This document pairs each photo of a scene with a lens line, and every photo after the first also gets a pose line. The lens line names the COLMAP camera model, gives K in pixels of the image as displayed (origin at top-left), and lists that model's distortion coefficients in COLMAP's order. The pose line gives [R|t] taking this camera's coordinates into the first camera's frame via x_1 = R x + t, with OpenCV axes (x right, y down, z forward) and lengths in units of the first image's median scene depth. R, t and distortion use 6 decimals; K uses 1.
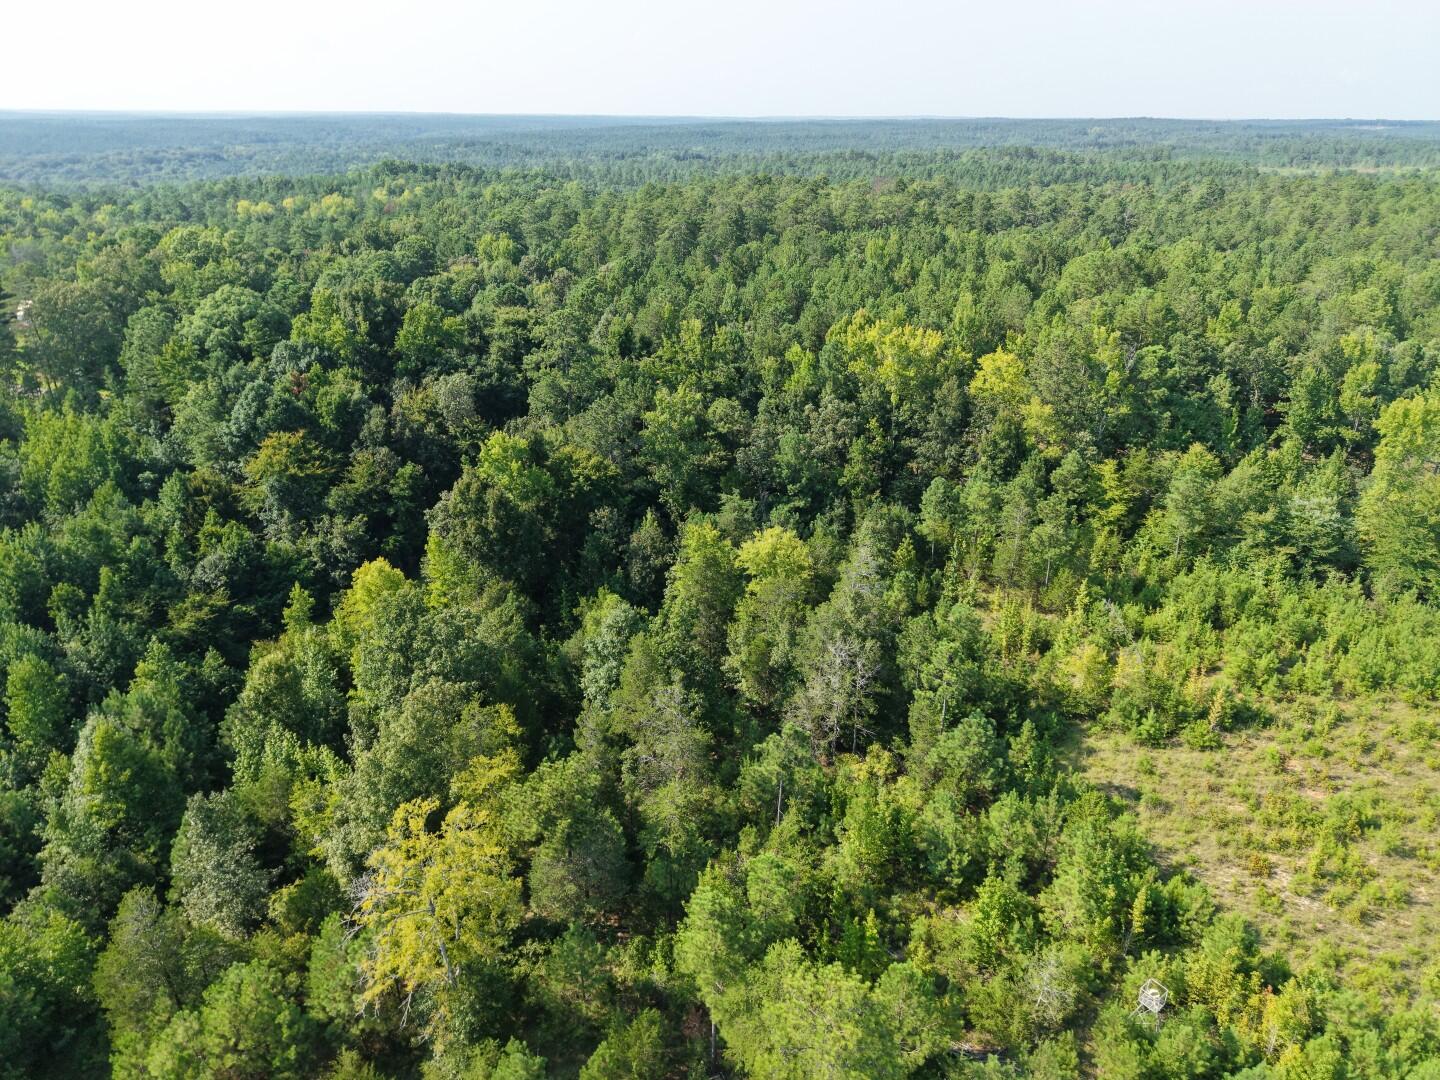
lens RADIAL K [[938.5, 0, 720.0], [0, 938.5, 540.0], [0, 0, 1]] dist [0.101456, -0.125915]
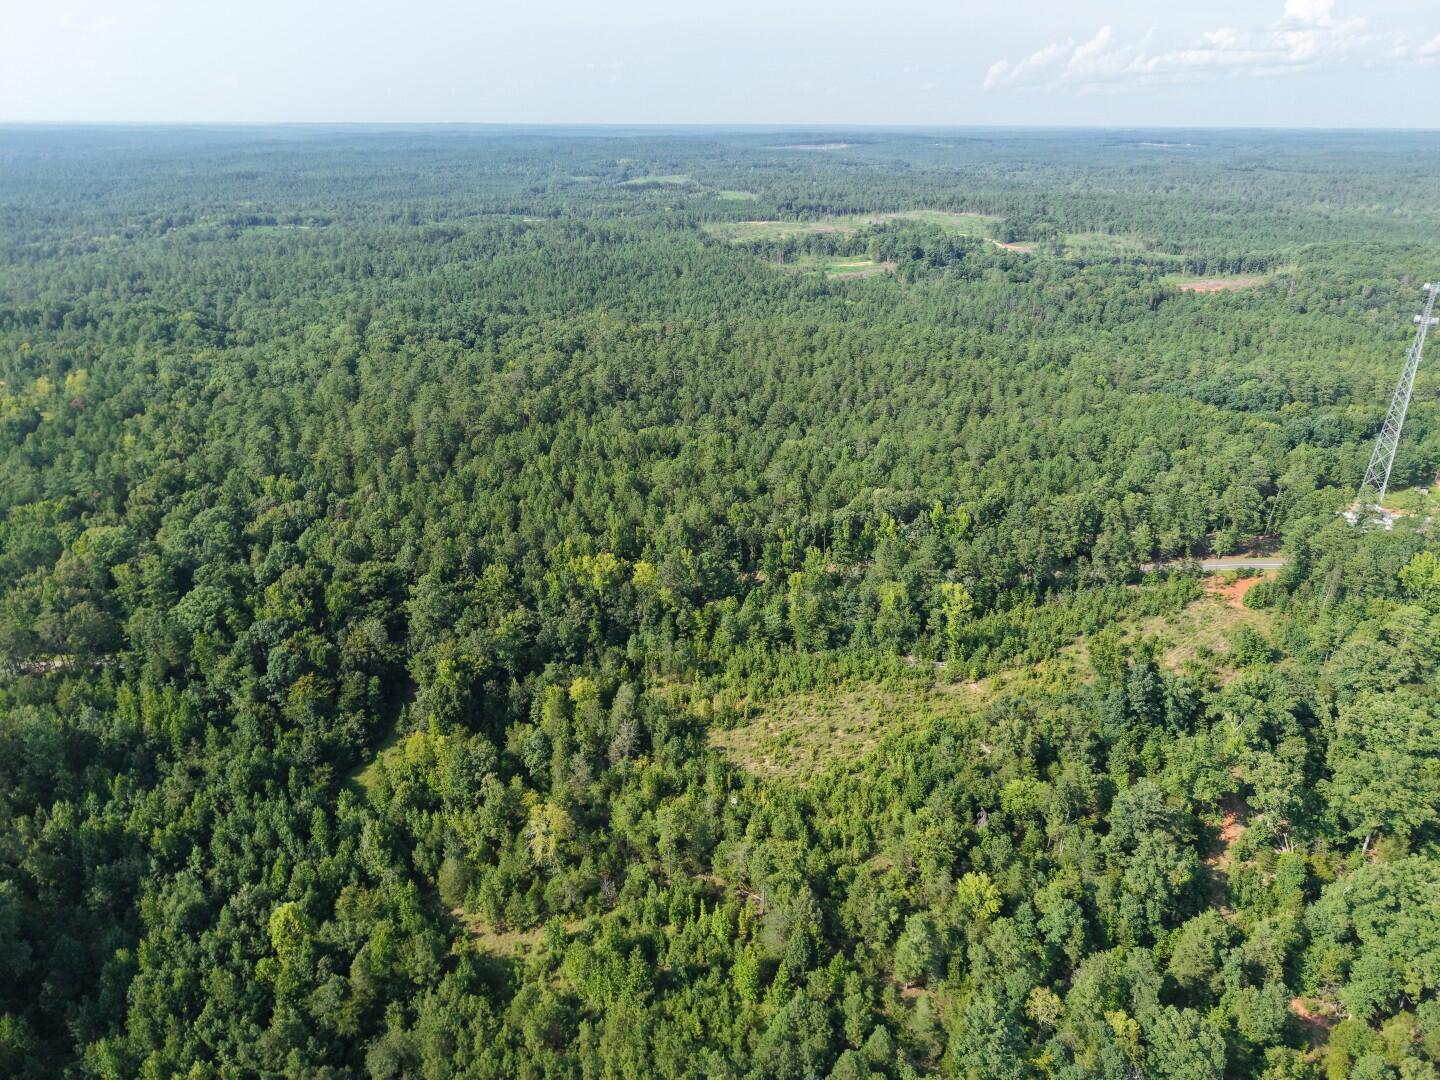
lens RADIAL K [[938.5, 0, 720.0], [0, 938.5, 540.0], [0, 0, 1]] dist [0.101456, -0.125915]
pose [[0.902771, -0.165571, 0.396978, -0.573021], [0.167134, 0.985449, 0.030929, -0.416842], [-0.396323, 0.038427, 0.917307, -1.532959]]
